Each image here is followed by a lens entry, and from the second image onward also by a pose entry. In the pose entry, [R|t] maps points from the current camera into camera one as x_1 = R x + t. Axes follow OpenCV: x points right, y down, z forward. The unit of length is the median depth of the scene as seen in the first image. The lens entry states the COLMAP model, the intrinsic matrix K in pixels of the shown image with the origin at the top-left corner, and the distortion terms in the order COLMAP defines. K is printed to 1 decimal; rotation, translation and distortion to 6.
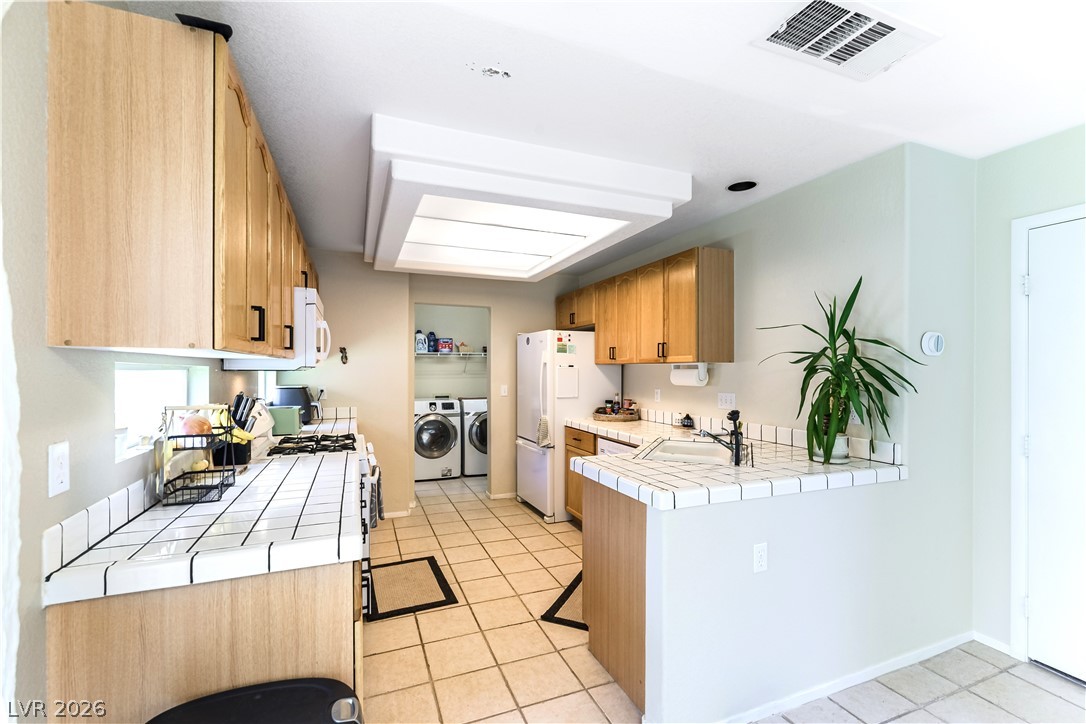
lens RADIAL K [[467.4, 0, 544.3], [0, 467.4, 371.3], [0, 0, 1]] dist [-0.001456, -0.000329]
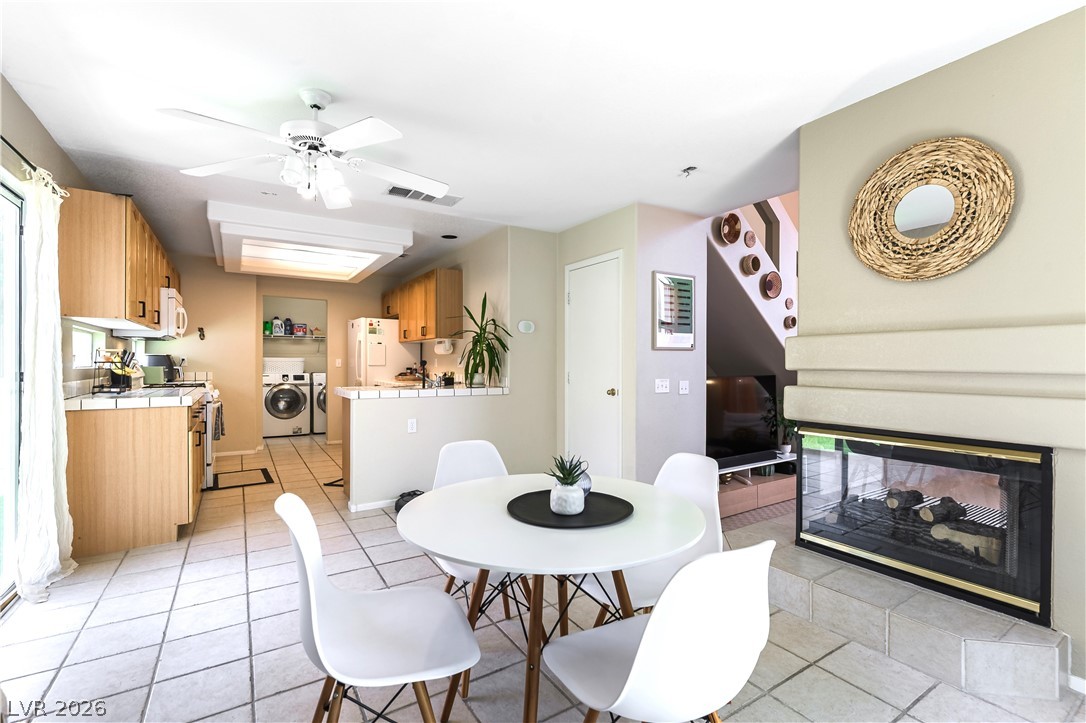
lens RADIAL K [[480.6, 0, 548.7], [0, 480.6, 363.0], [0, 0, 1]] dist [0.000705, 0.000325]
pose [[0.981807, 0.000684, 0.189879, 0.294966], [-0.000126, 0.999996, -0.002954, 0.055482], [-0.189881, 0.002877, 0.981803, -0.559331]]
